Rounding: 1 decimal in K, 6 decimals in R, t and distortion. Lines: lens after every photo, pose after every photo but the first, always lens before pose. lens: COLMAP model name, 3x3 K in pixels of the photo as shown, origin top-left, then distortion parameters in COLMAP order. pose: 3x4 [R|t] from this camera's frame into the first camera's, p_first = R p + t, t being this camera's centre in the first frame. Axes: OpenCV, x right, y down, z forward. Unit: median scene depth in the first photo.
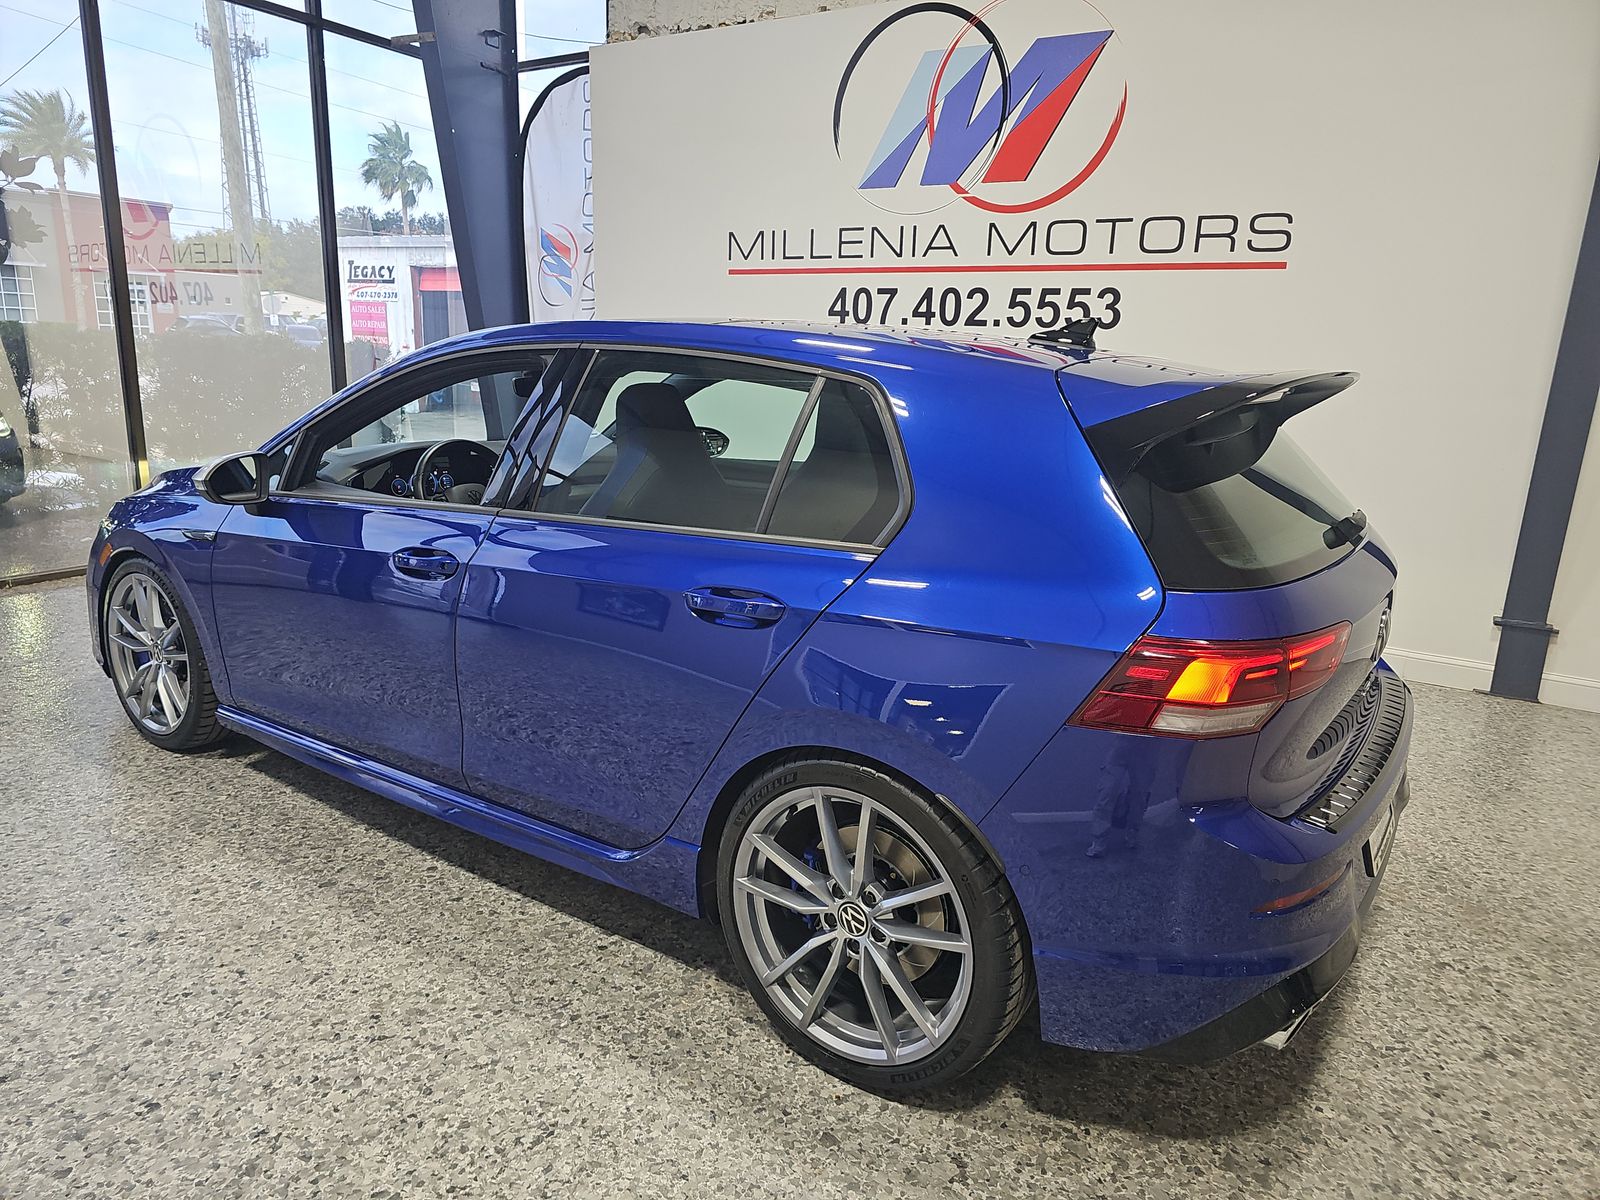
lens RADIAL K [[1047.8, 0, 797.7], [0, 1047.8, 598.5], [0, 0, 1]] dist [0.005778, 0.001109]
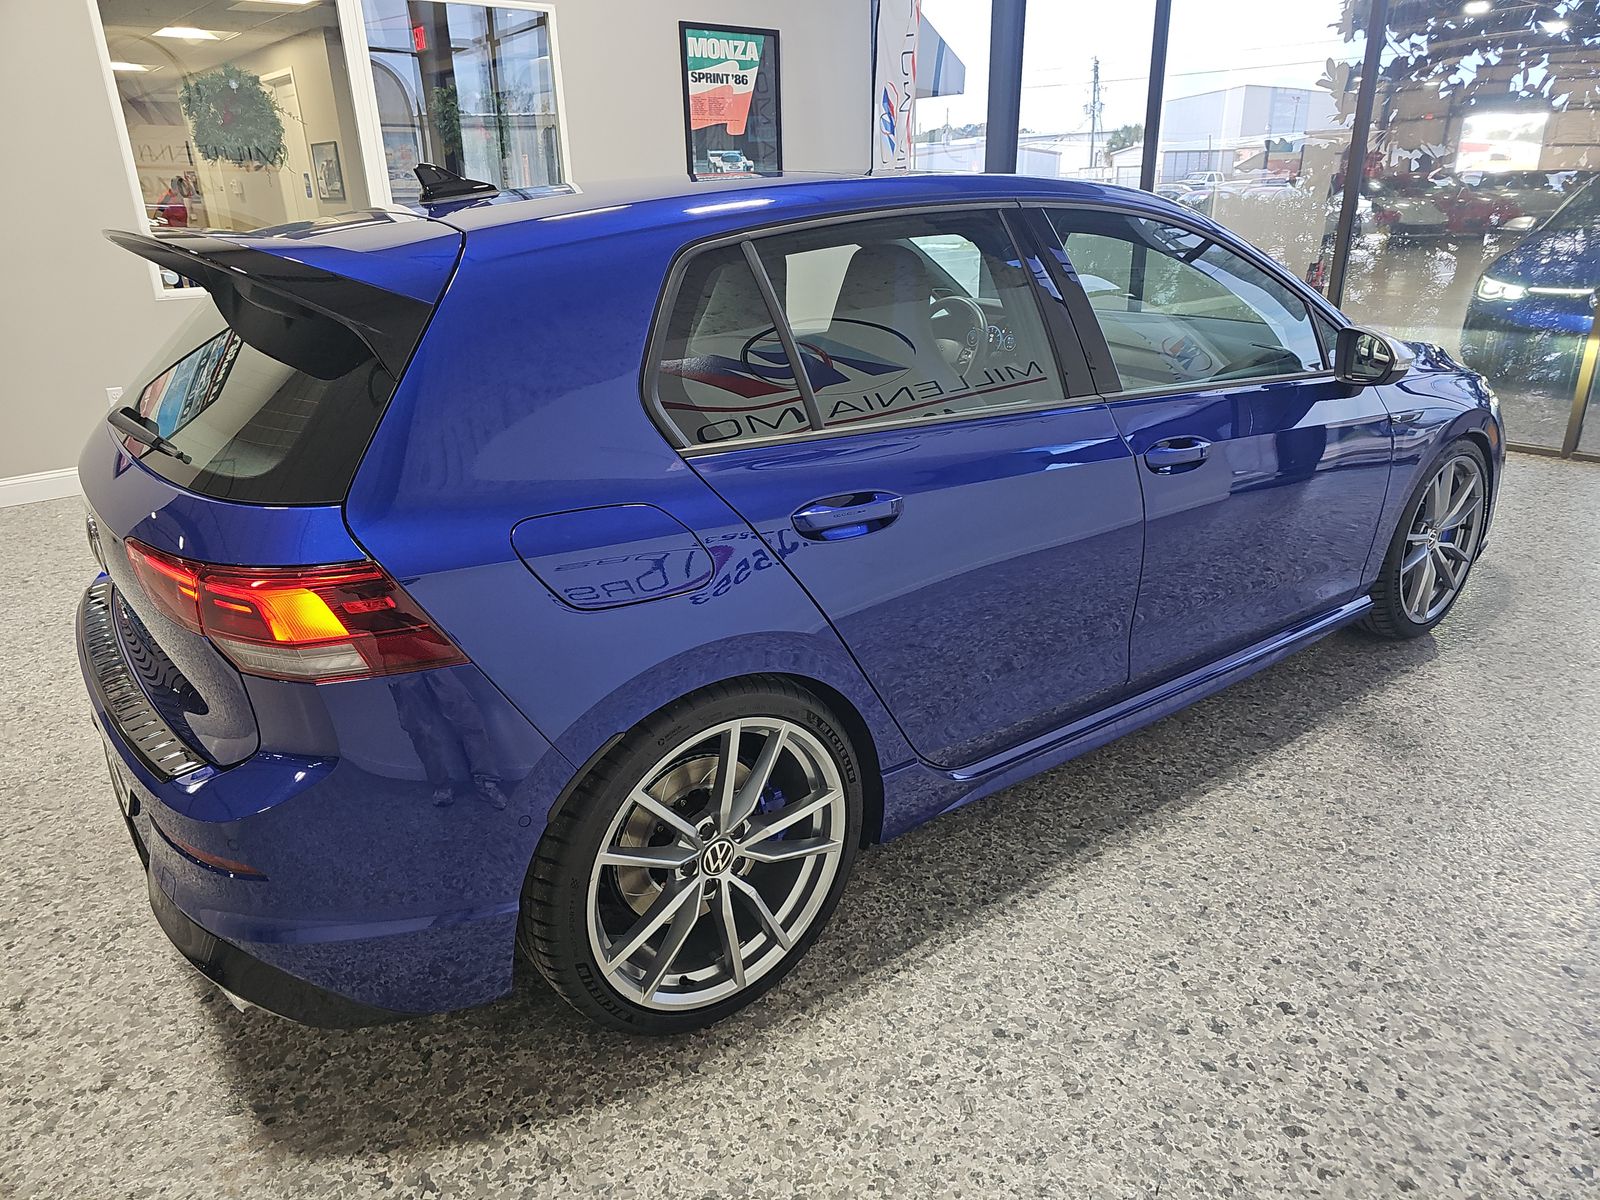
lens RADIAL K [[1047.8, 0, 801.2], [0, 1047.8, 605.4], [0, 0, 1]] dist [0.005778, 0.001109]
pose [[-0.292229, 0.338288, -0.894519, 1.158553], [-0.219934, 0.886506, 0.407108, -0.393745], [0.930715, 0.315704, -0.184662, 1.690773]]
